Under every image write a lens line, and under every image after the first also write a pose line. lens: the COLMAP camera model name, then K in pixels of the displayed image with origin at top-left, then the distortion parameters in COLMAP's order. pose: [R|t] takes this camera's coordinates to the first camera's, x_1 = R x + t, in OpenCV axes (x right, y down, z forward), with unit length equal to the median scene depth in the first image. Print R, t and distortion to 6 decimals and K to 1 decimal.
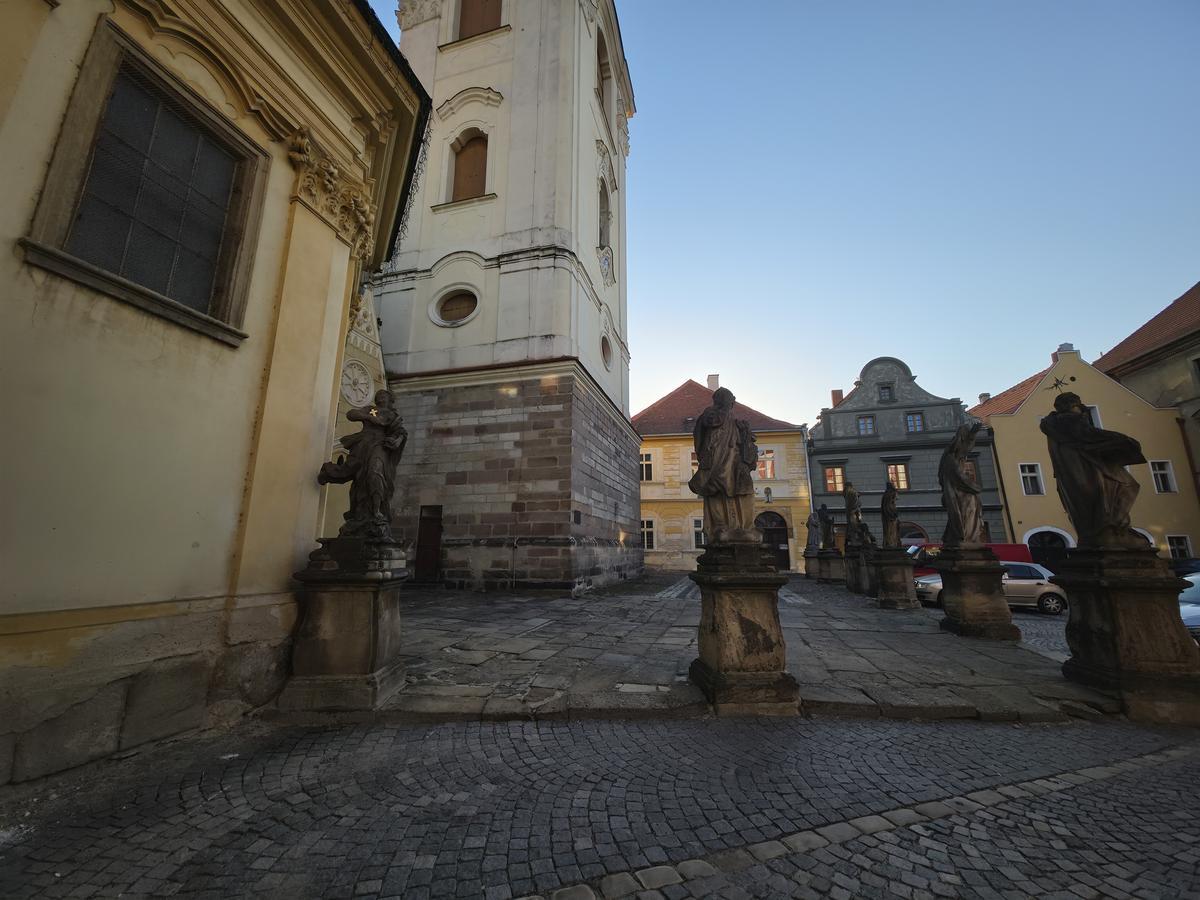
lens RADIAL K [[473.5, 0, 599.8], [0, 473.5, 445.3], [0, 0, 1]] dist [0.011325, -0.007187]
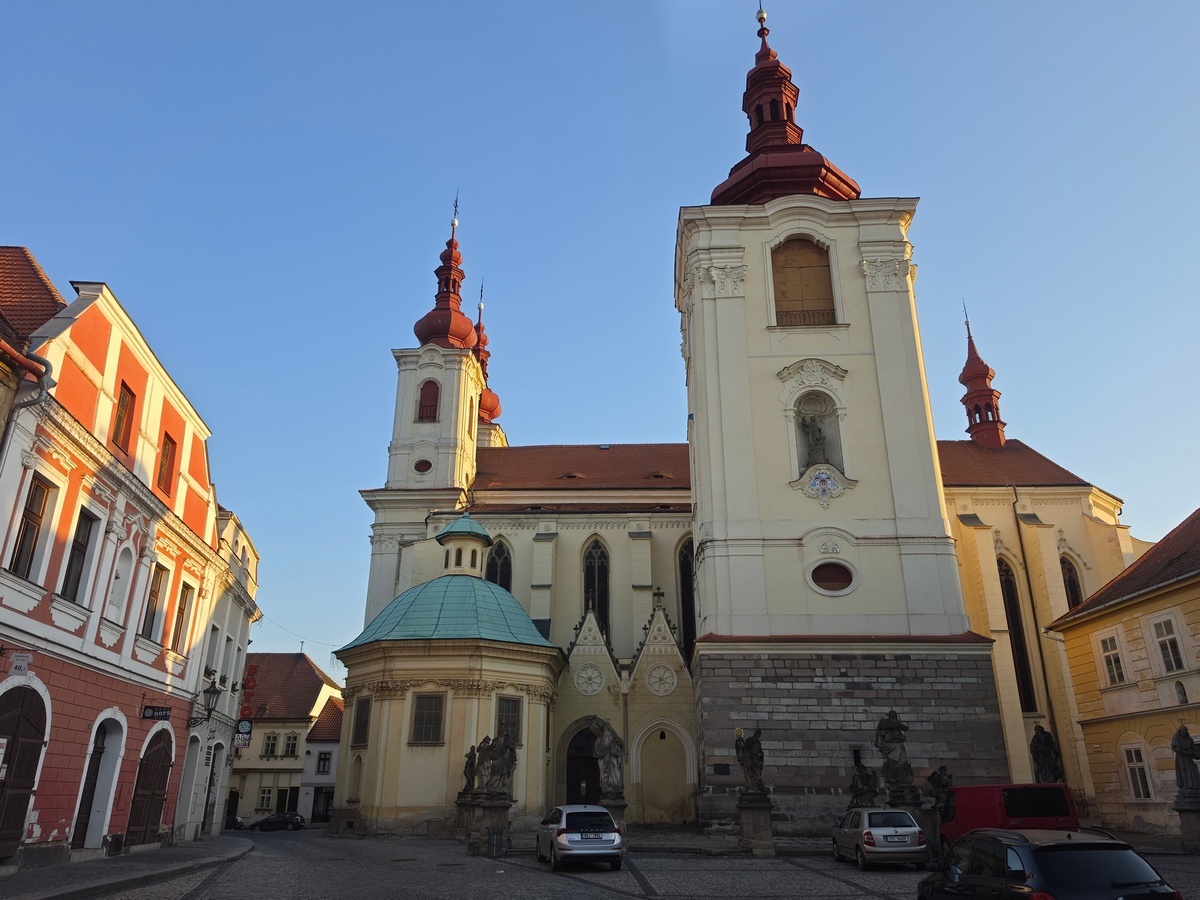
lens RADIAL K [[862.0, 0, 596.7], [0, 862.0, 446.5], [0, 0, 1]] dist [0.080555, -0.103612]
pose [[0.205107, -0.368841, -0.906580, 2.291220], [0.206279, 0.921758, -0.328347, 0.051667], [0.956755, -0.119662, 0.265143, 0.166819]]
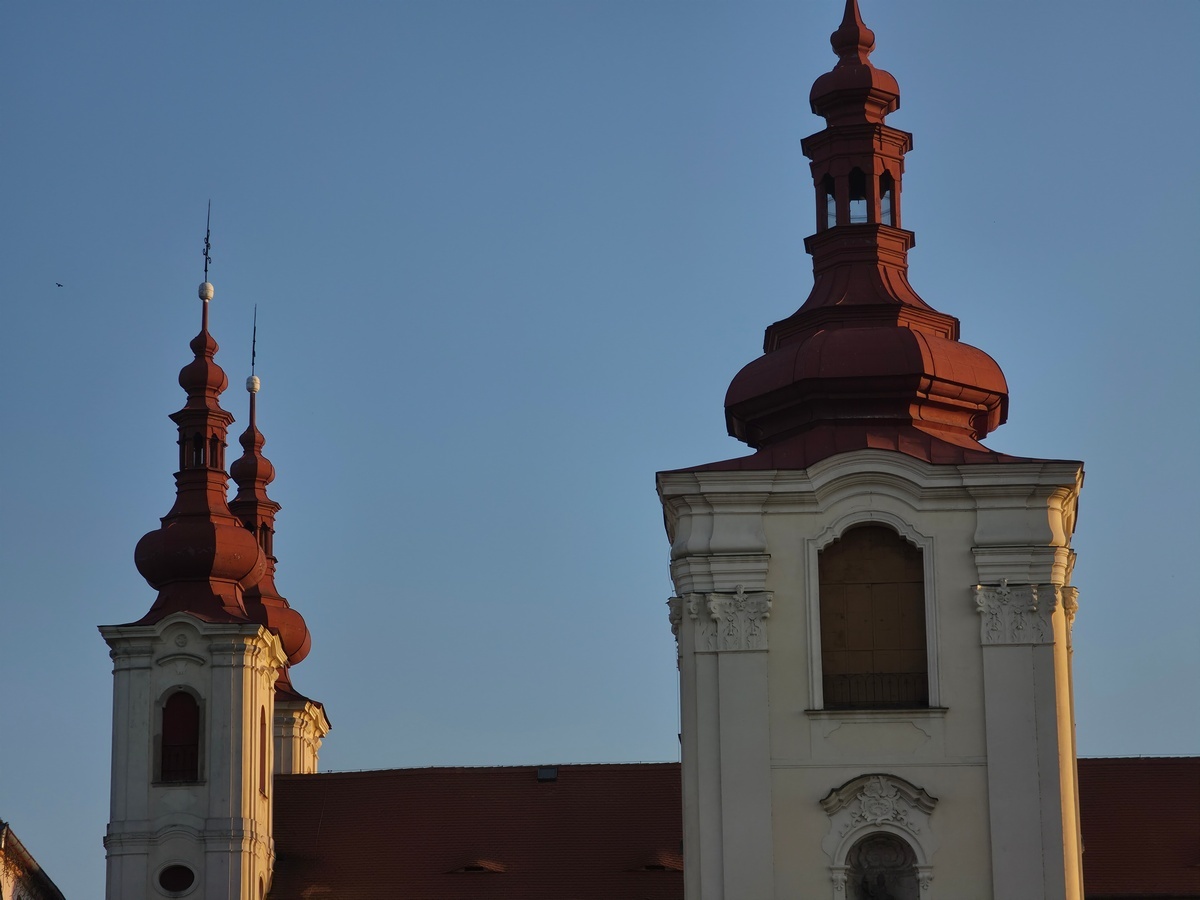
lens RADIAL K [[3774.6, 0, 600.0], [0, 3774.6, 450.0], [0, 0, 1]] dist [1.036641, -19.837852]
pose [[0.196896, -0.250524, -0.947876, 6.772110], [0.220973, 0.953266, -0.206047, -0.204760], [0.955198, -0.168885, 0.243053, -0.518329]]
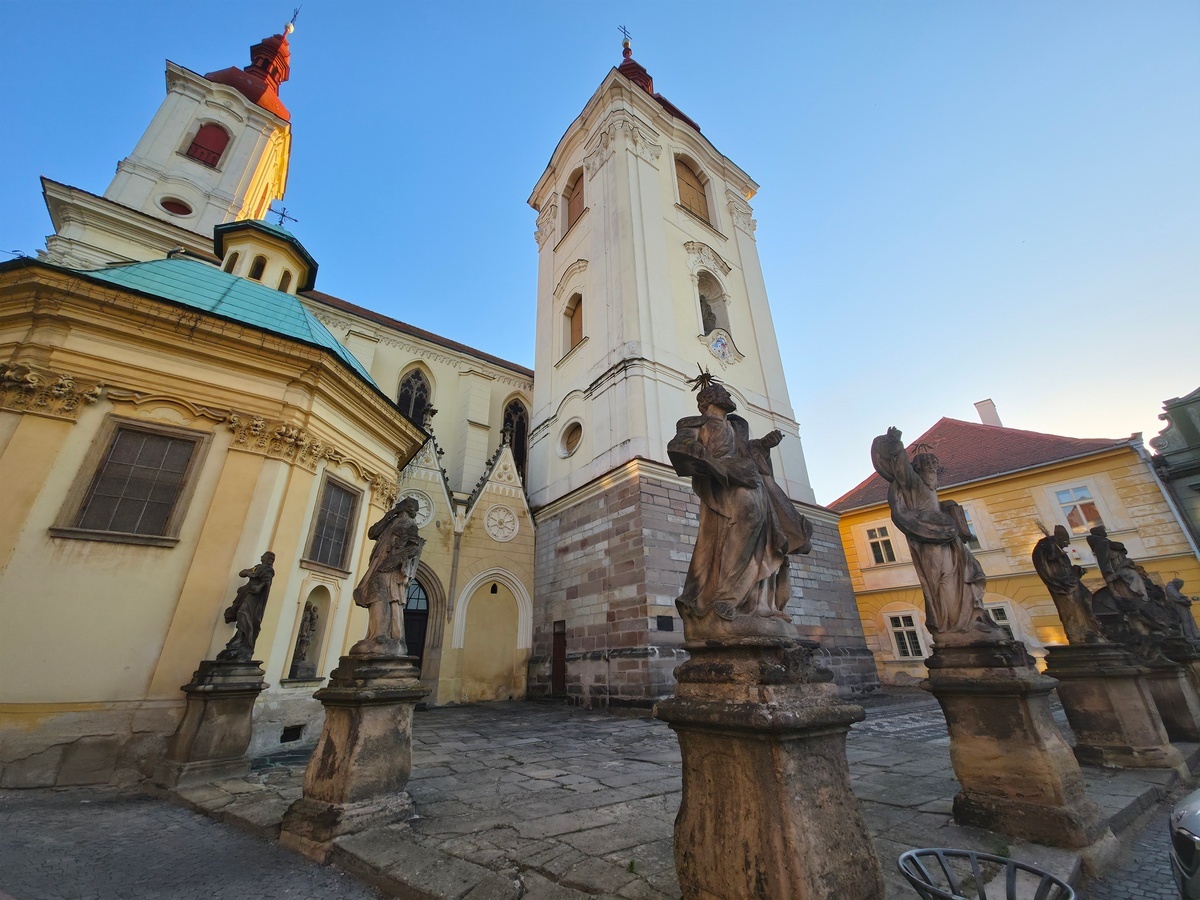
lens RADIAL K [[473.5, 0, 599.8], [0, 473.5, 445.3], [0, 0, 1]] dist [0.011325, -0.007187]
pose [[0.775215, -0.281942, -0.565288, 0.468474], [0.156834, 0.952755, -0.260118, 0.042058], [0.611919, 0.112991, 0.782808, 0.161549]]
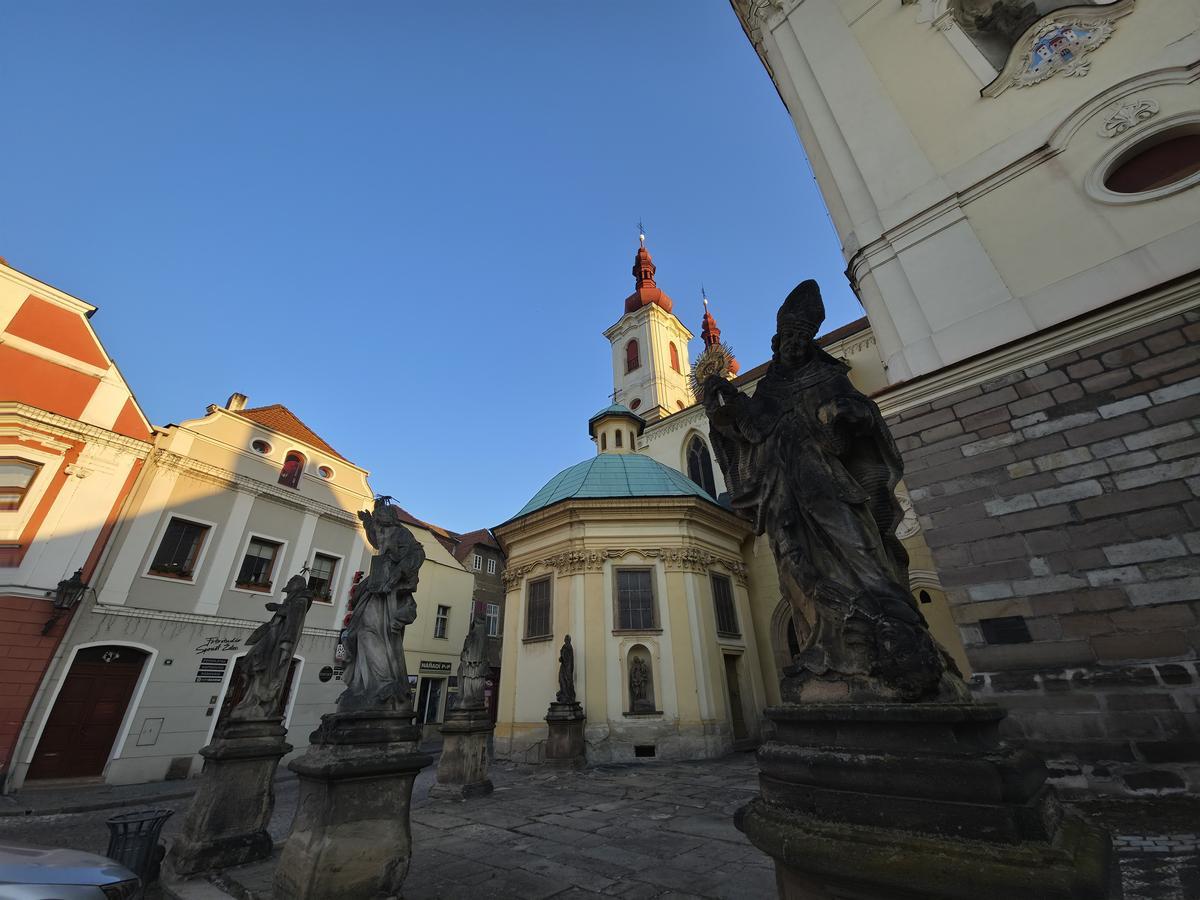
lens RADIAL K [[473.5, 0, 599.8], [0, 473.5, 445.3], [0, 0, 1]] dist [0.011325, -0.007187]
pose [[-0.474496, -0.408666, -0.779644, 0.667937], [0.212236, 0.806458, -0.551889, 0.181227], [0.854289, -0.427338, -0.295928, 0.852204]]
